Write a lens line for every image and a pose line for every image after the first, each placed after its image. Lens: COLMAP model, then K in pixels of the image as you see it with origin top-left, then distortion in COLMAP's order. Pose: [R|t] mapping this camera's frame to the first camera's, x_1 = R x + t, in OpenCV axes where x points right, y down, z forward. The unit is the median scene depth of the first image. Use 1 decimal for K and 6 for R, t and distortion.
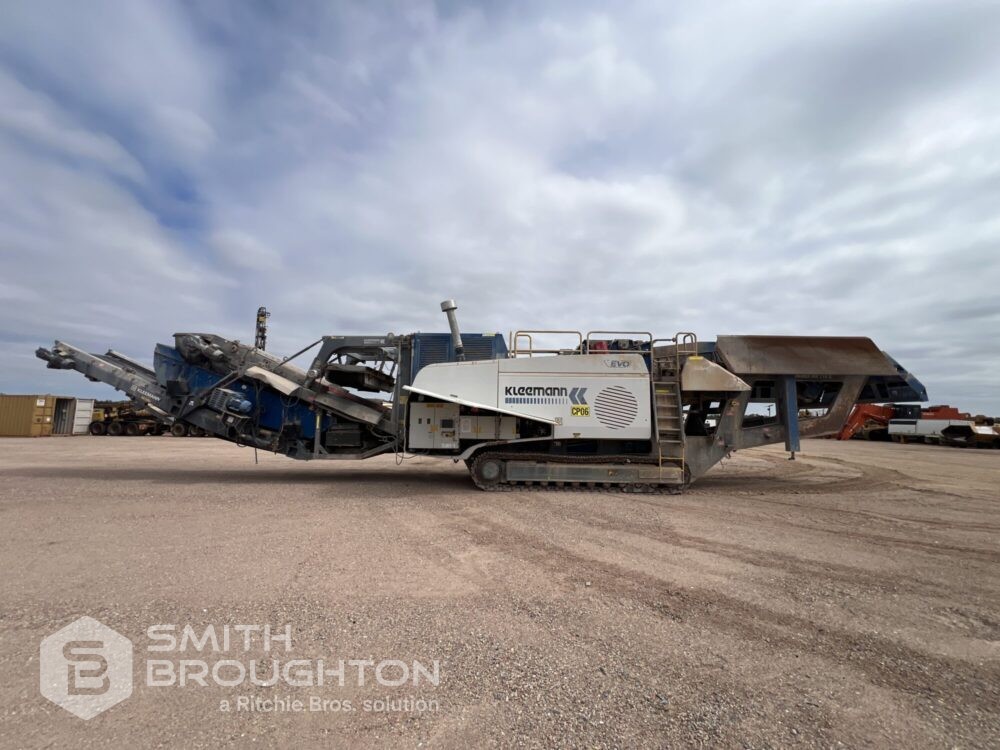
lens RADIAL K [[400.4, 0, 501.3], [0, 400.4, 384.8], [0, 0, 1]] dist [0.000290, 0.000416]
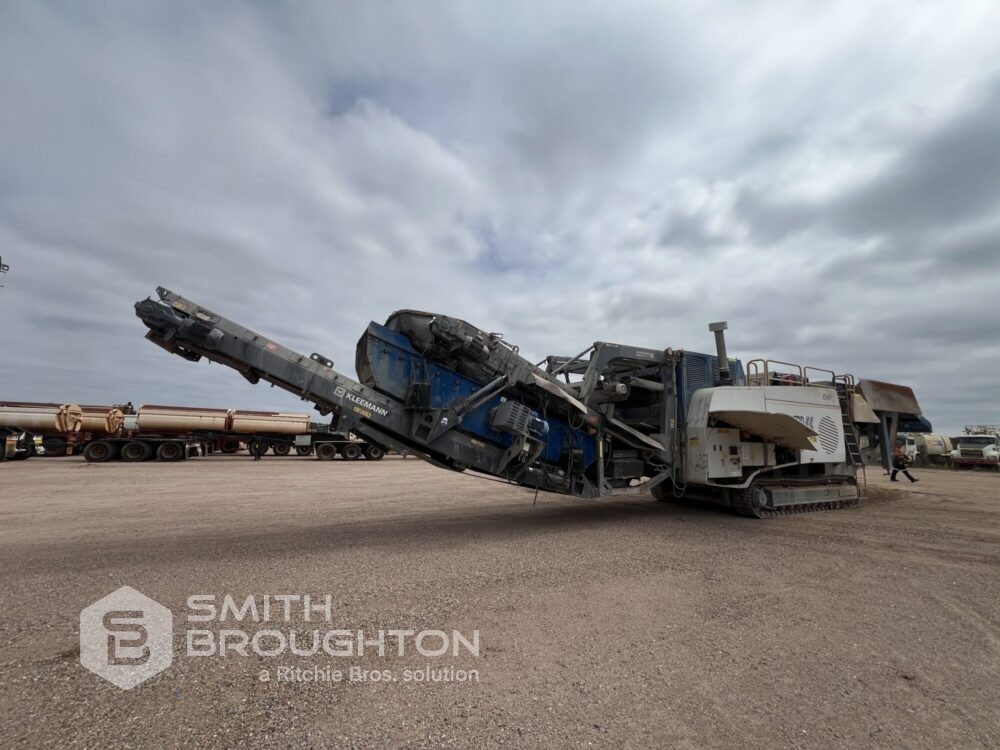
lens RADIAL K [[400.4, 0, 485.7], [0, 400.4, 387.7], [0, 0, 1]] dist [0.000290, 0.000416]
pose [[0.889900, 0.062505, 0.451853, -1.071367], [-0.050003, 0.997965, -0.039569, 0.015107], [-0.453407, 0.012619, 0.891214, 0.410086]]
